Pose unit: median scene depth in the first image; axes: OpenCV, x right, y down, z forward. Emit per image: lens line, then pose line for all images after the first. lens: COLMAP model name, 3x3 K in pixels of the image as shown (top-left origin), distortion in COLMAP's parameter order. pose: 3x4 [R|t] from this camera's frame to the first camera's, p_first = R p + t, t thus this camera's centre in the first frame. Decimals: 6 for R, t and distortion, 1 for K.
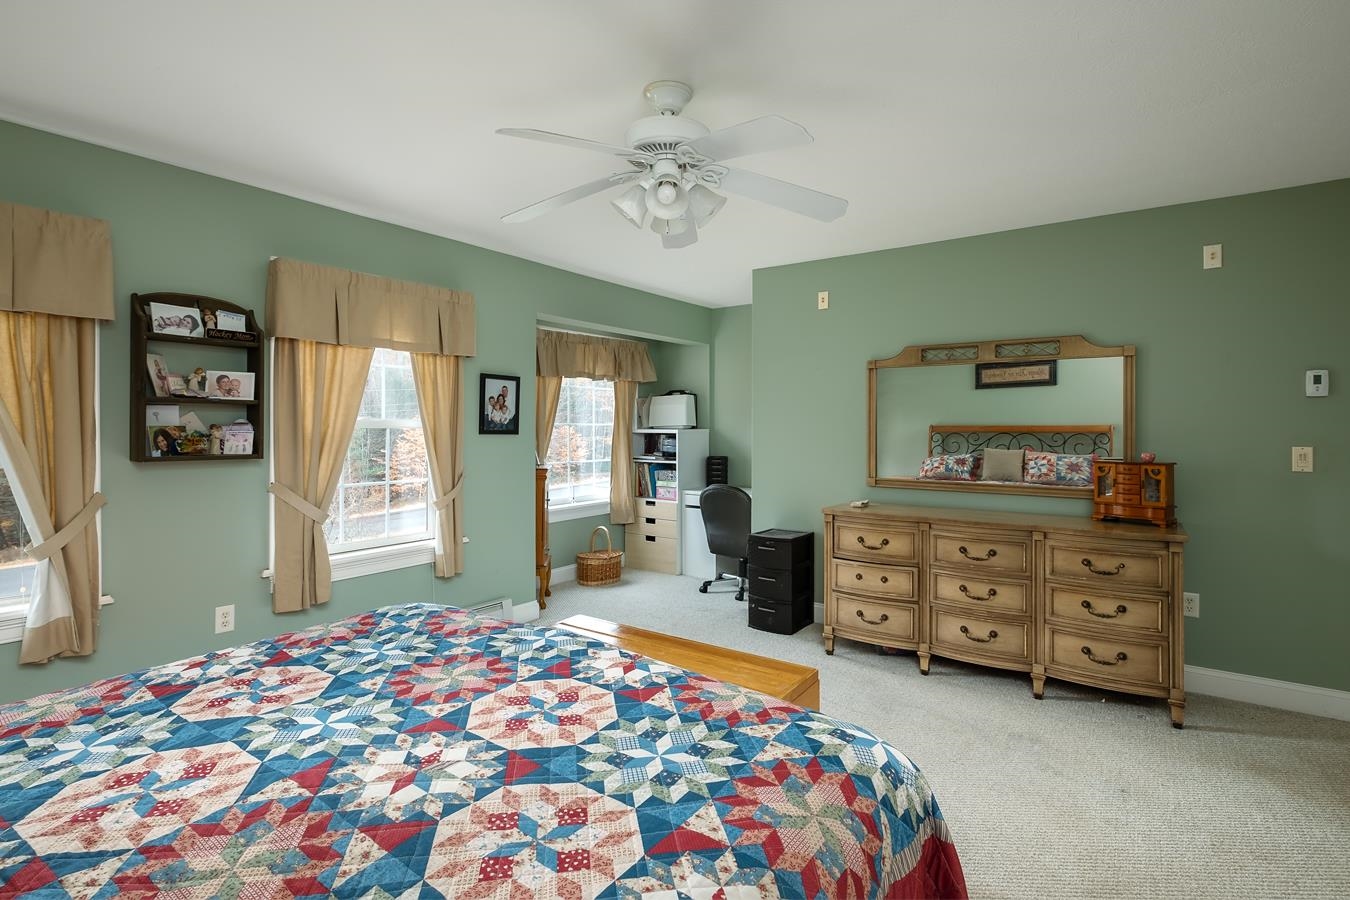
lens RADIAL K [[646.8, 0, 675.0], [0, 646.8, 450.0], [0, 0, 1]] dist [-0.001479, -0.000232]
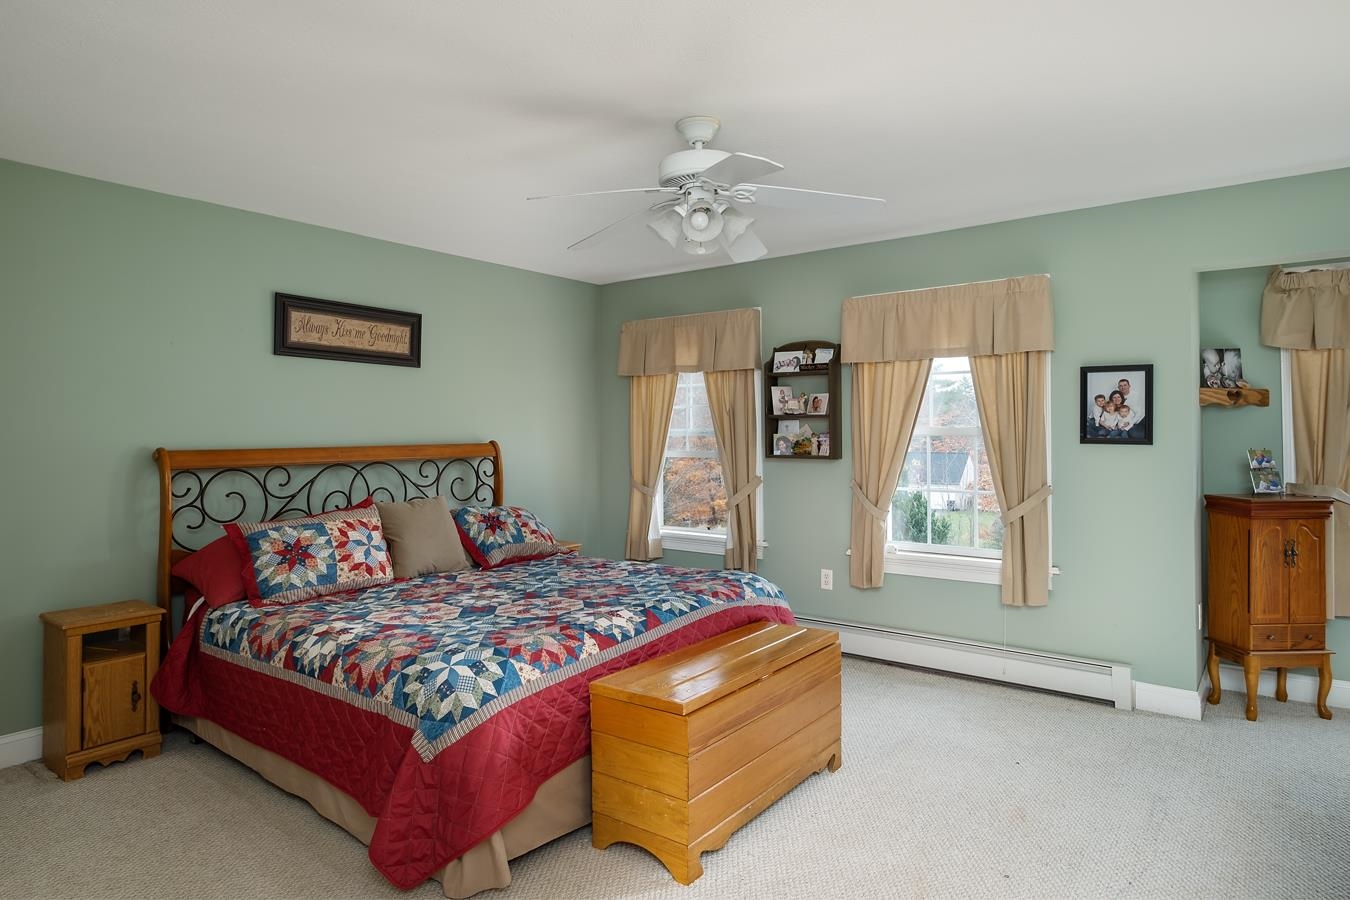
lens RADIAL K [[768.8, 0, 675.0], [0, 768.8, 450.0], [0, 0, 1]] dist [-0.005673, -0.001518]
pose [[-0.016242, 0.030305, -0.999409, 0.885195], [-0.027036, 0.999162, 0.030737, -0.043806], [0.999503, 0.027519, -0.015409, 0.705368]]
